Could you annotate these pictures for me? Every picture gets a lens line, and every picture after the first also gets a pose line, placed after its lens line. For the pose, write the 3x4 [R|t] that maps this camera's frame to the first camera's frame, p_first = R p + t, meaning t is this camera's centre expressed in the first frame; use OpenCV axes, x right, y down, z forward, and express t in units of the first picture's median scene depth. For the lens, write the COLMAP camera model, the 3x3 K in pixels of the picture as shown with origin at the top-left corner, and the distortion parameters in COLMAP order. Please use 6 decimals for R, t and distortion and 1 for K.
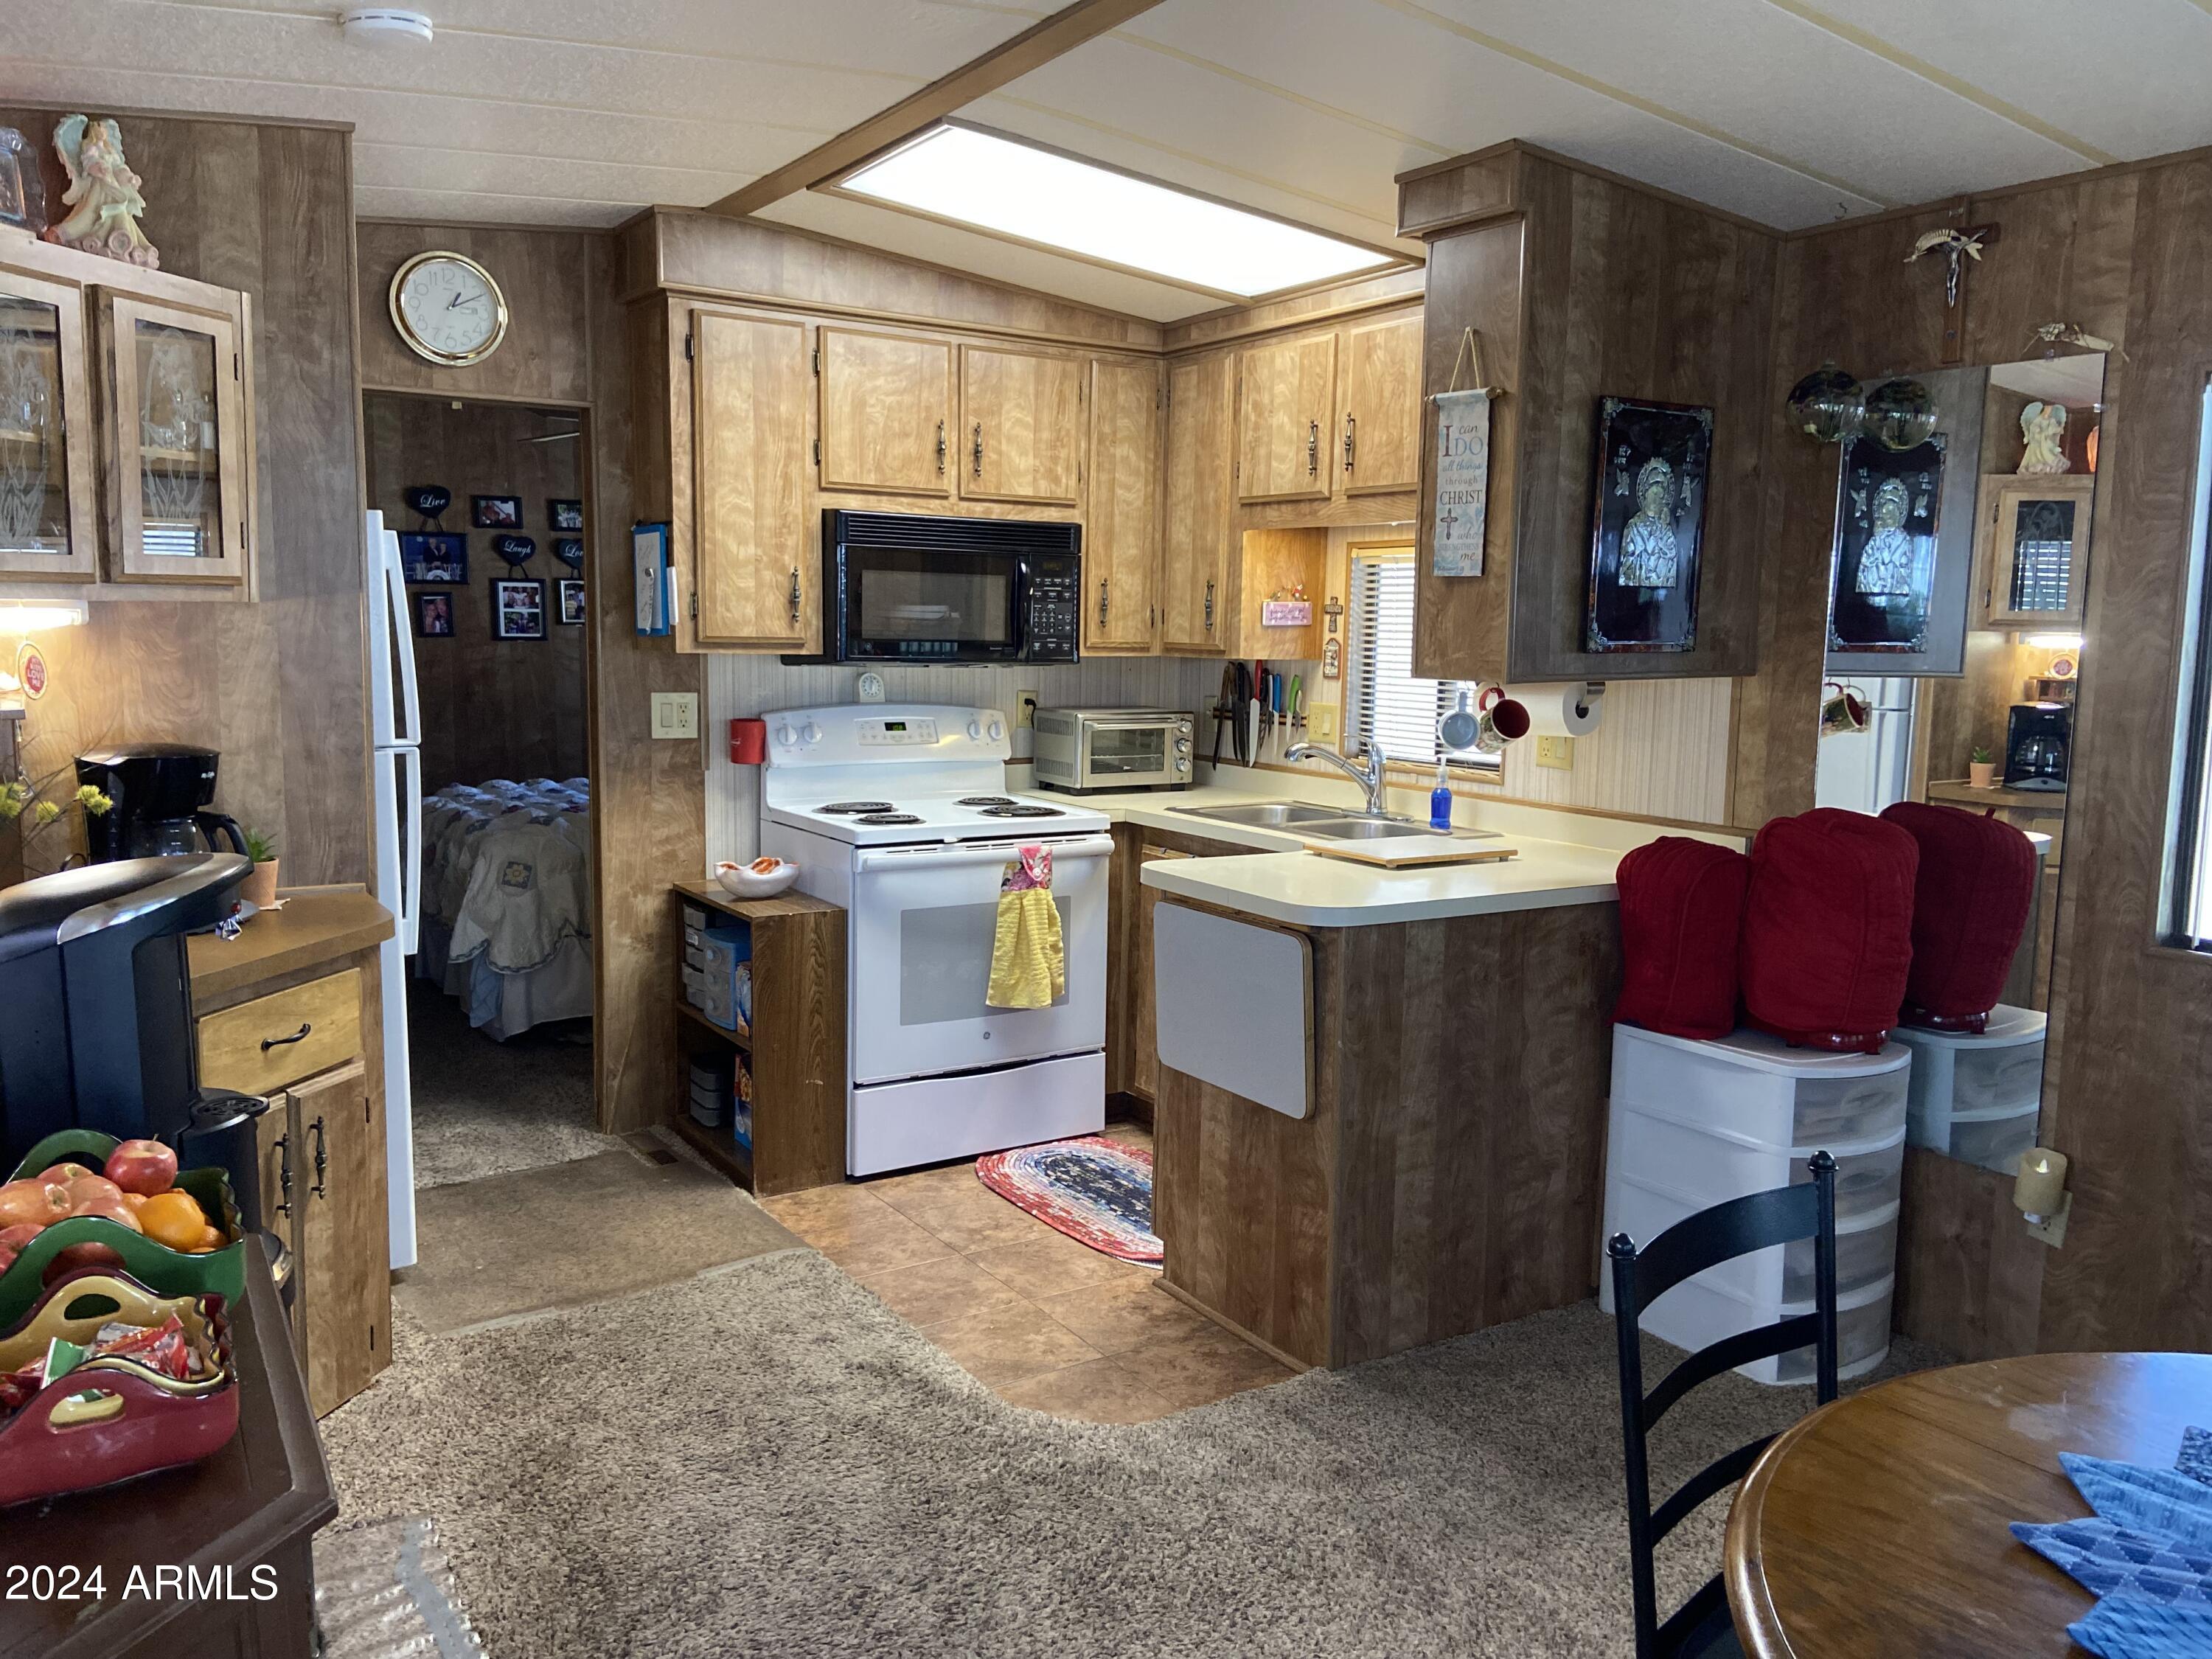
lens RADIAL K [[1693.9, 0, 1106.0], [0, 1693.9, 829.5], [0, 0, 1]] dist [0.115088, -0.147292]
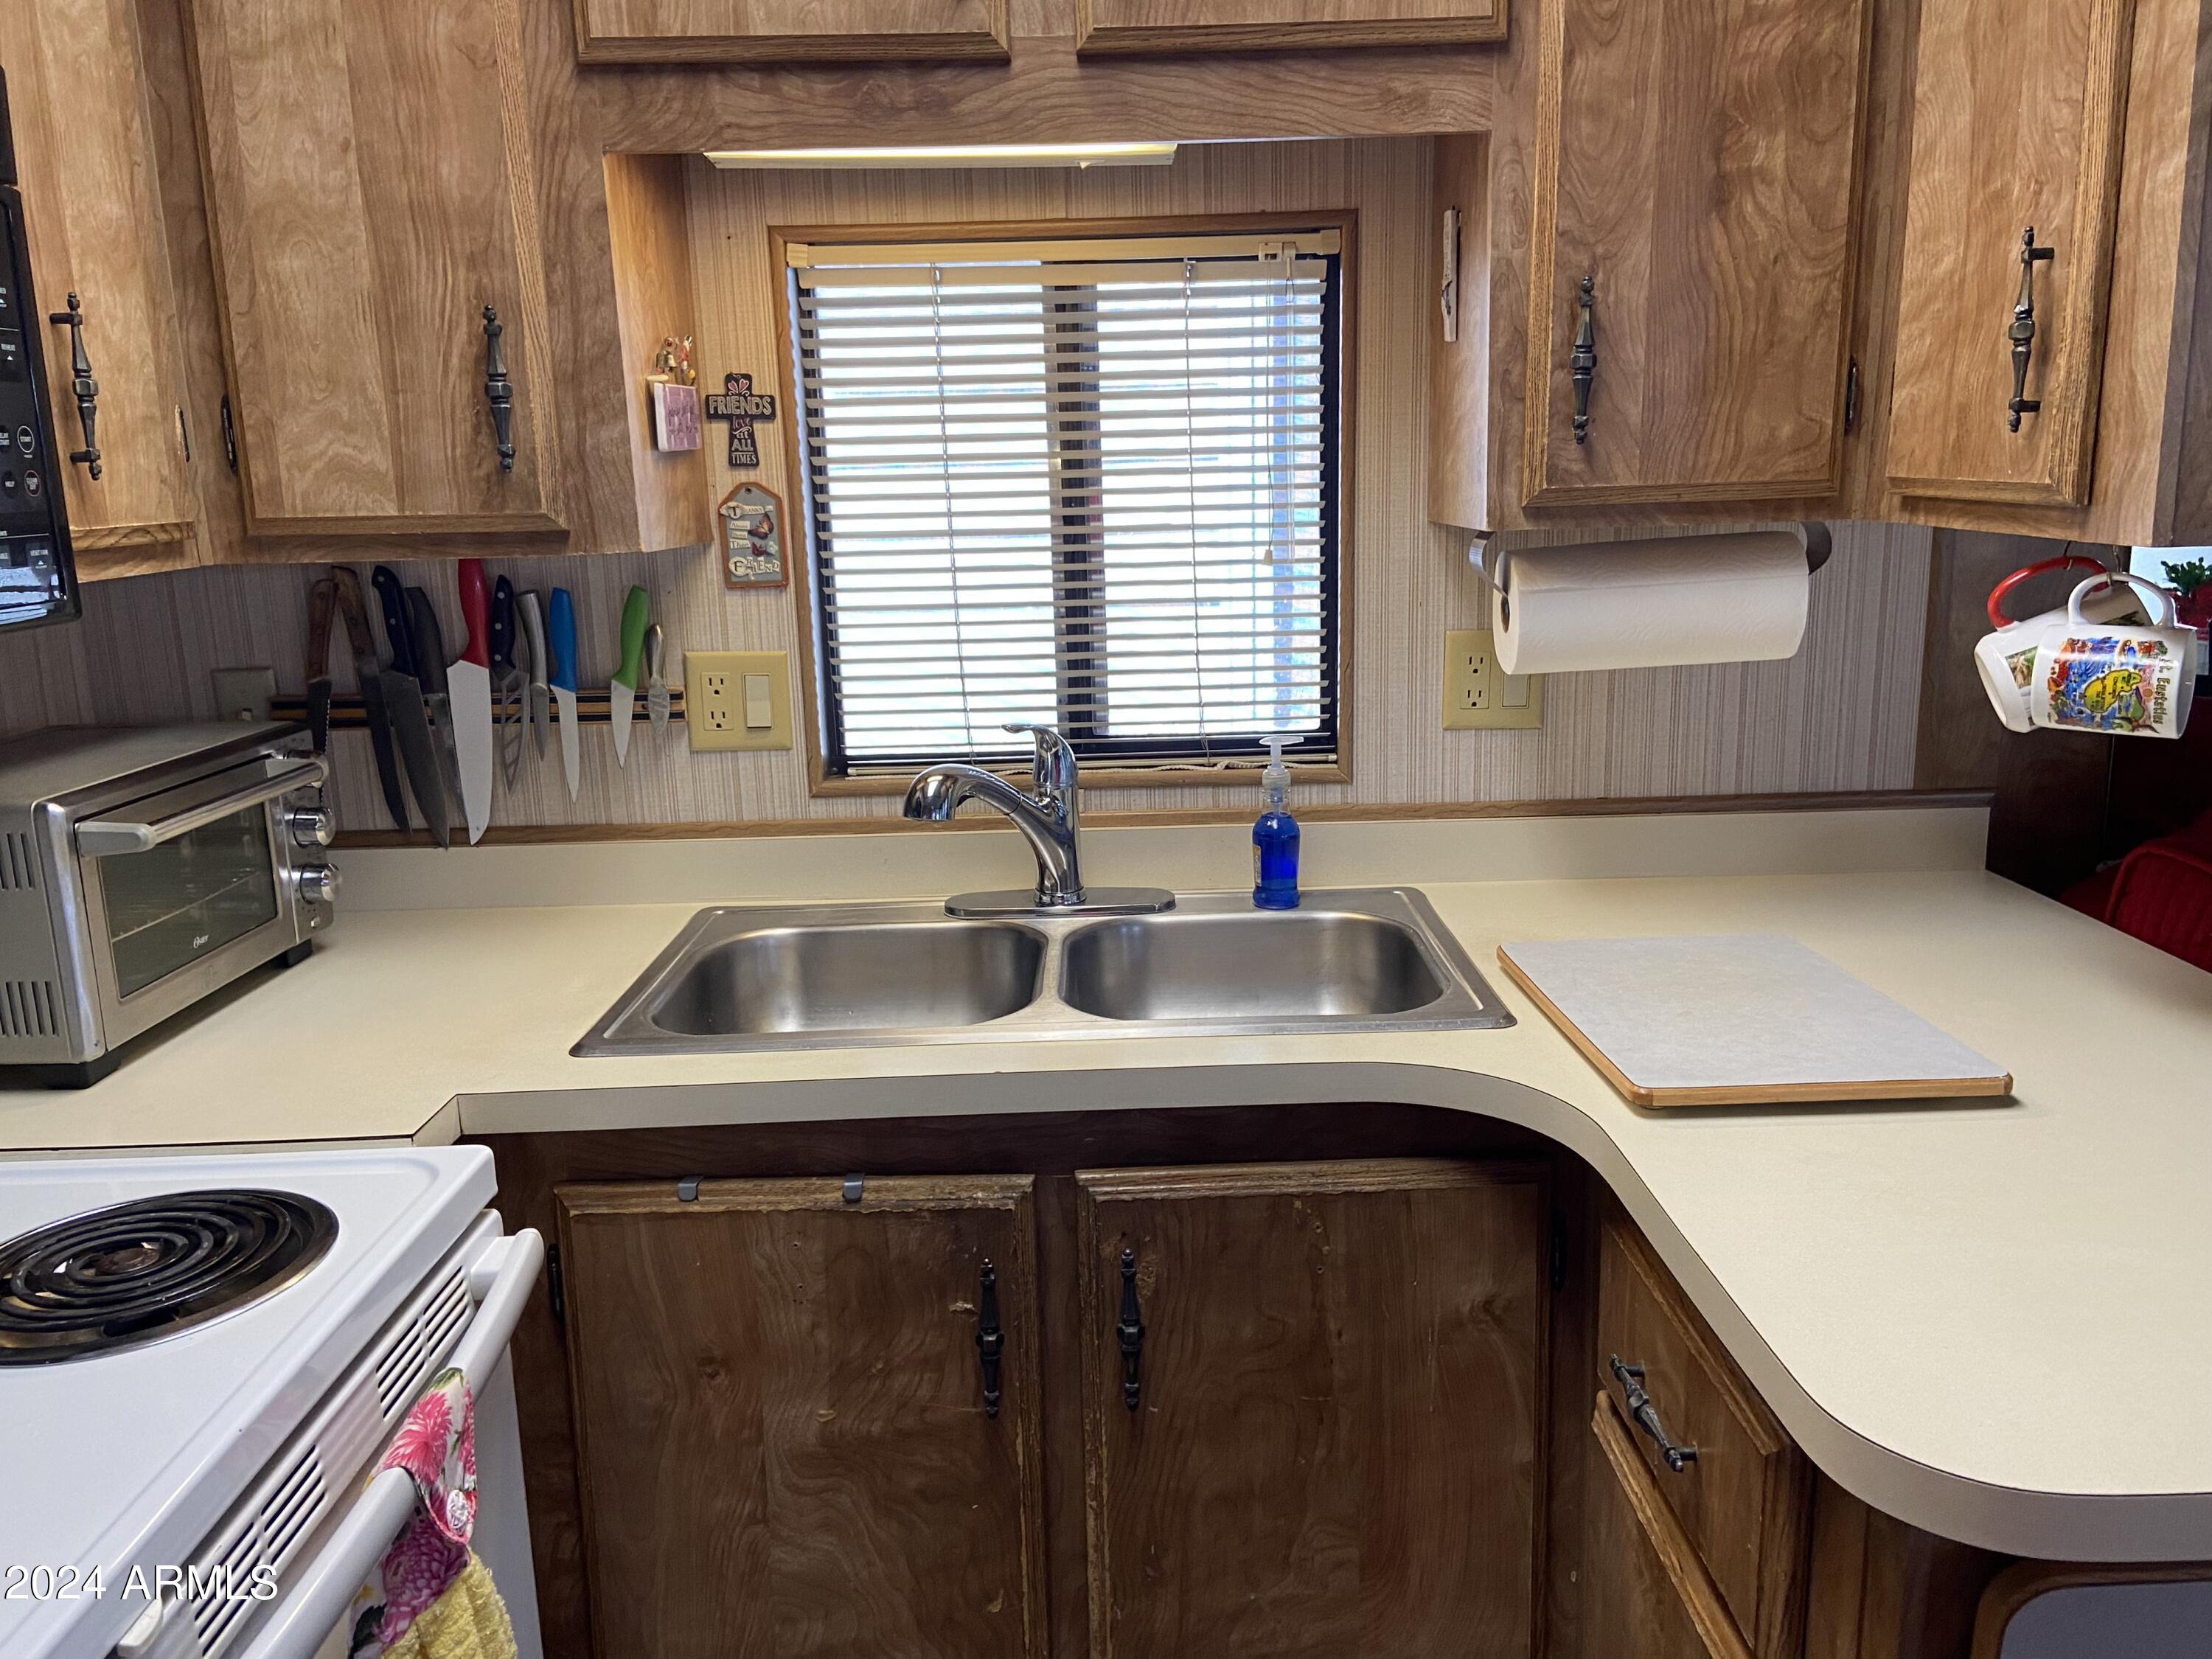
lens RADIAL K [[1654.3, 0, 1154.4], [0, 1654.3, 861.9], [0, 0, 1]] dist [-0.002116, -0.004086]
pose [[0.519822, -0.228481, 0.823153, -0.187341], [0.140797, 0.973307, 0.181245, -0.104814], [-0.842592, 0.021682, 0.538116, 0.902513]]
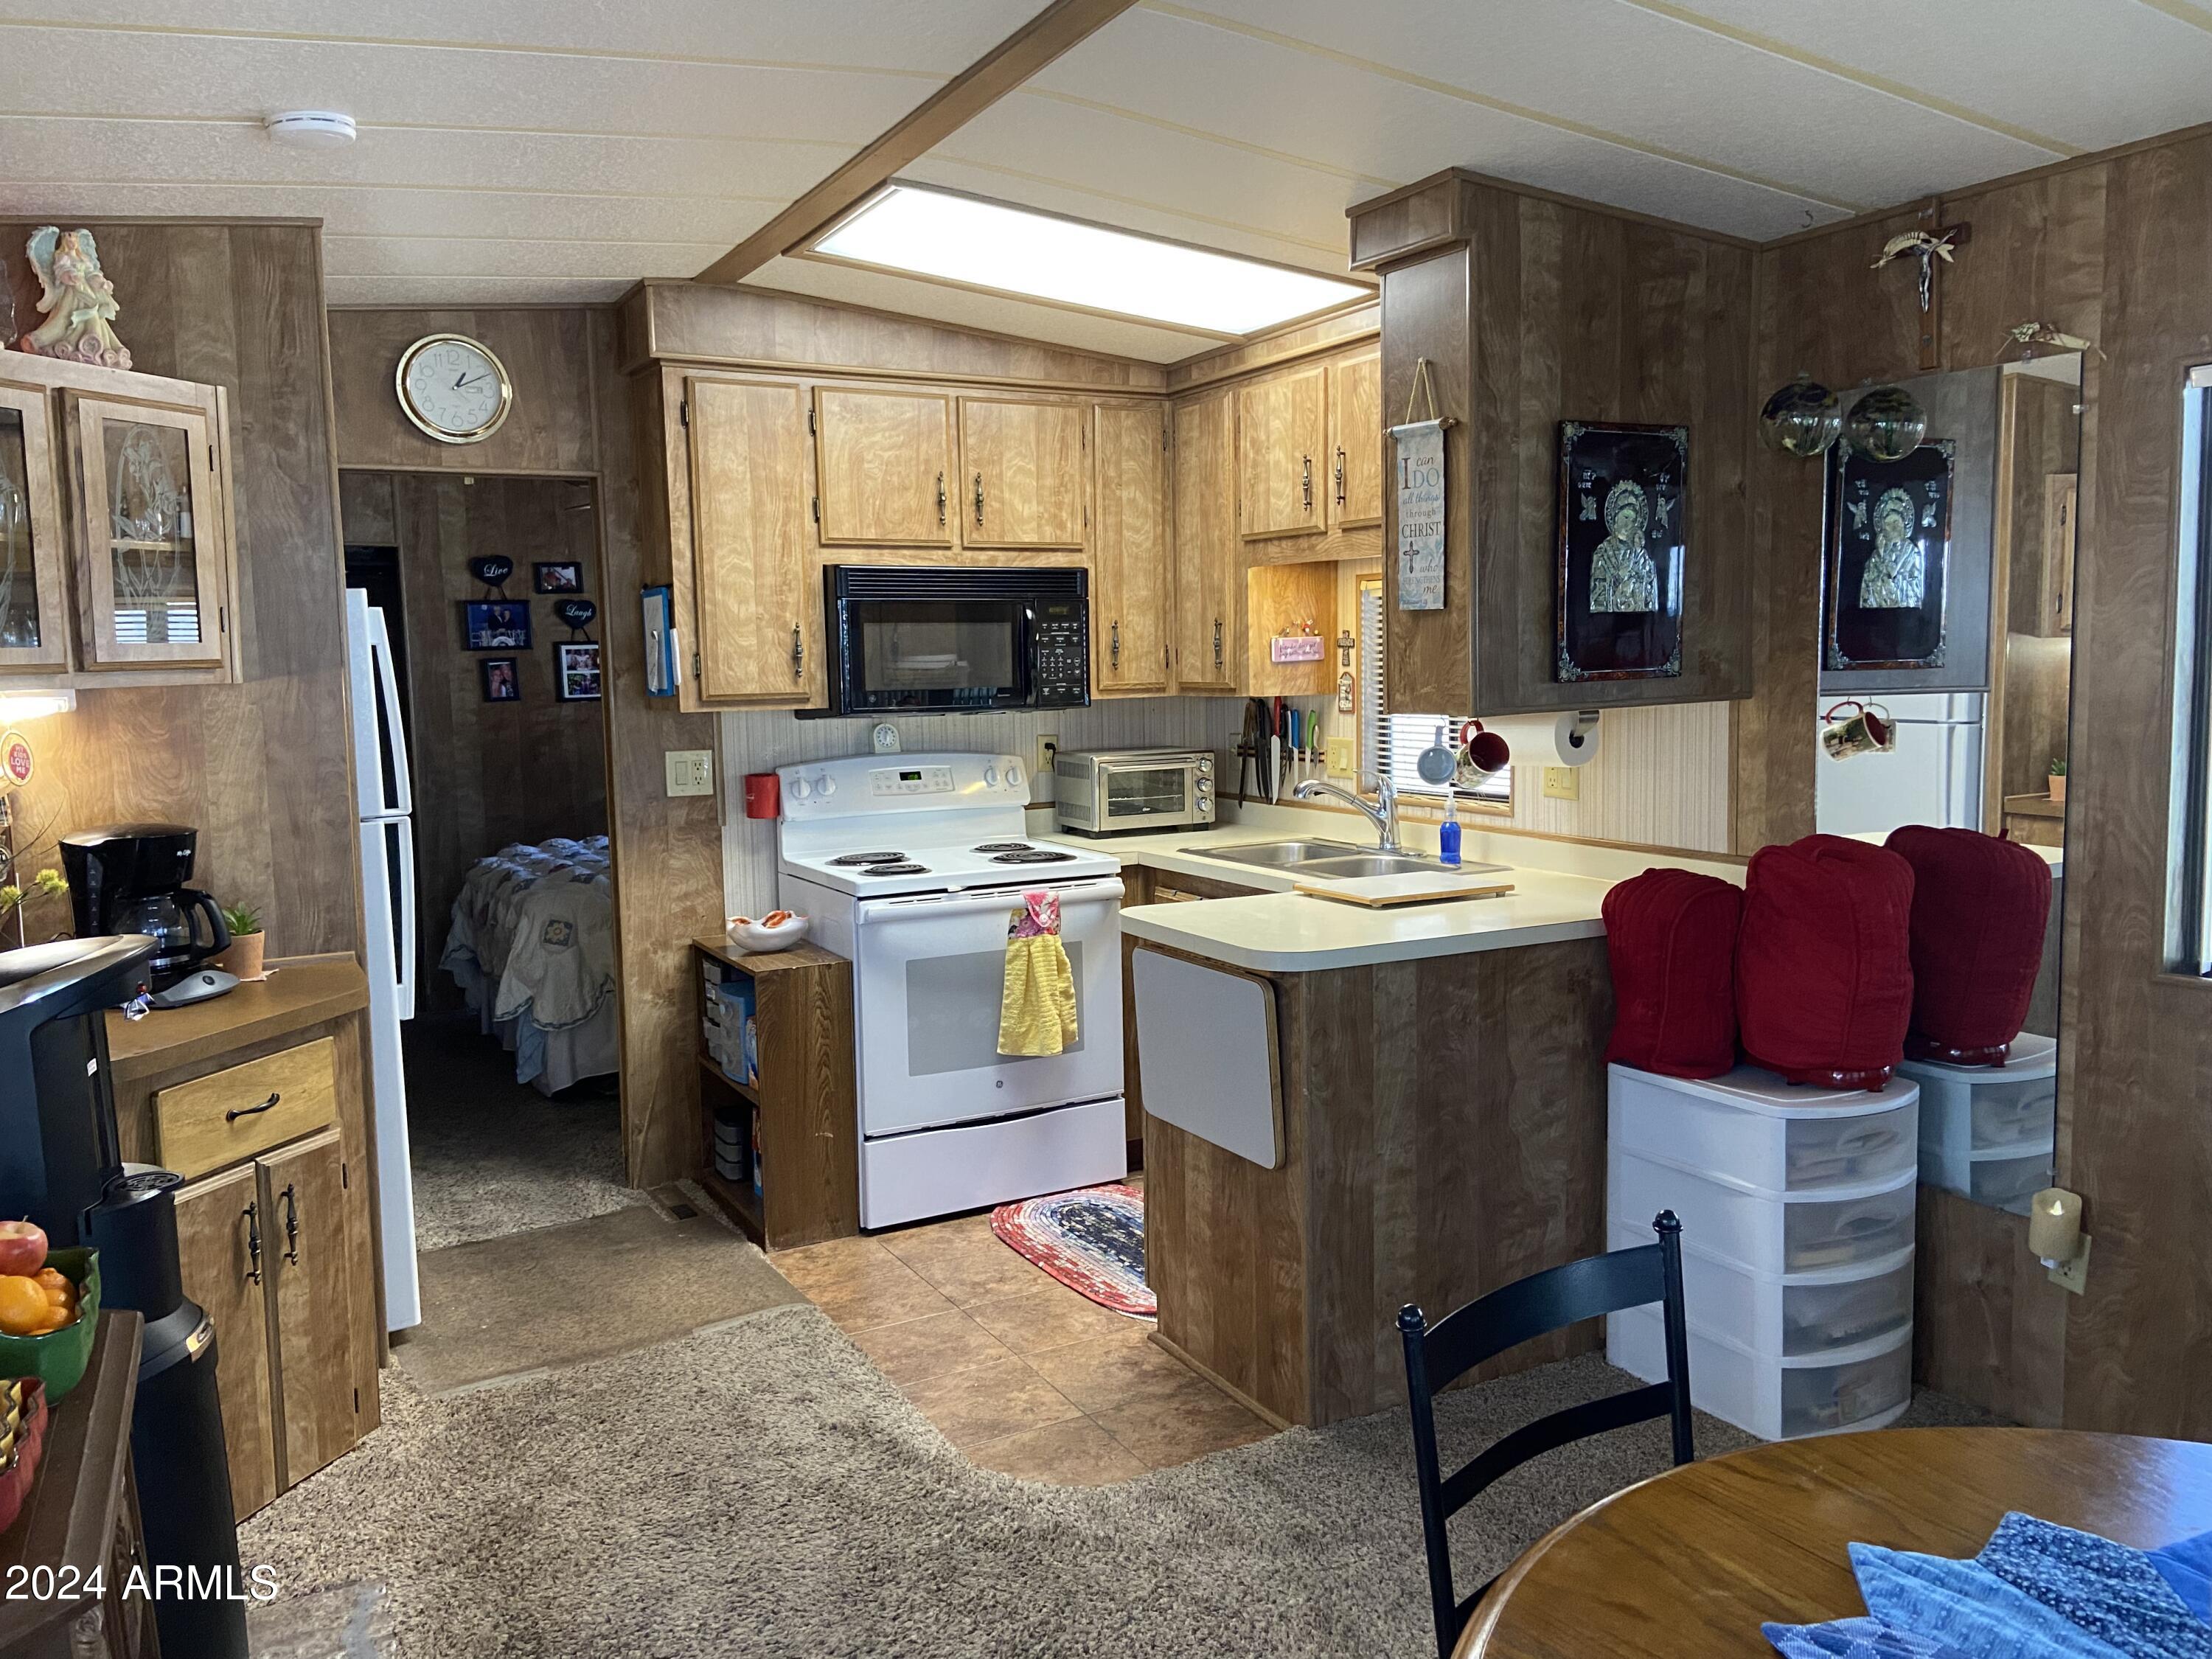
lens RADIAL K [[1695.0, 0, 1106.1], [0, 1695.0, 821.6], [0, 0, 1]] dist [0.115325, -0.151742]
pose [[0.996551, -0.030876, -0.077027, 0.085055], [0.029005, 0.999259, -0.025296, -0.006221], [0.077751, 0.022974, 0.996708, 0.010038]]
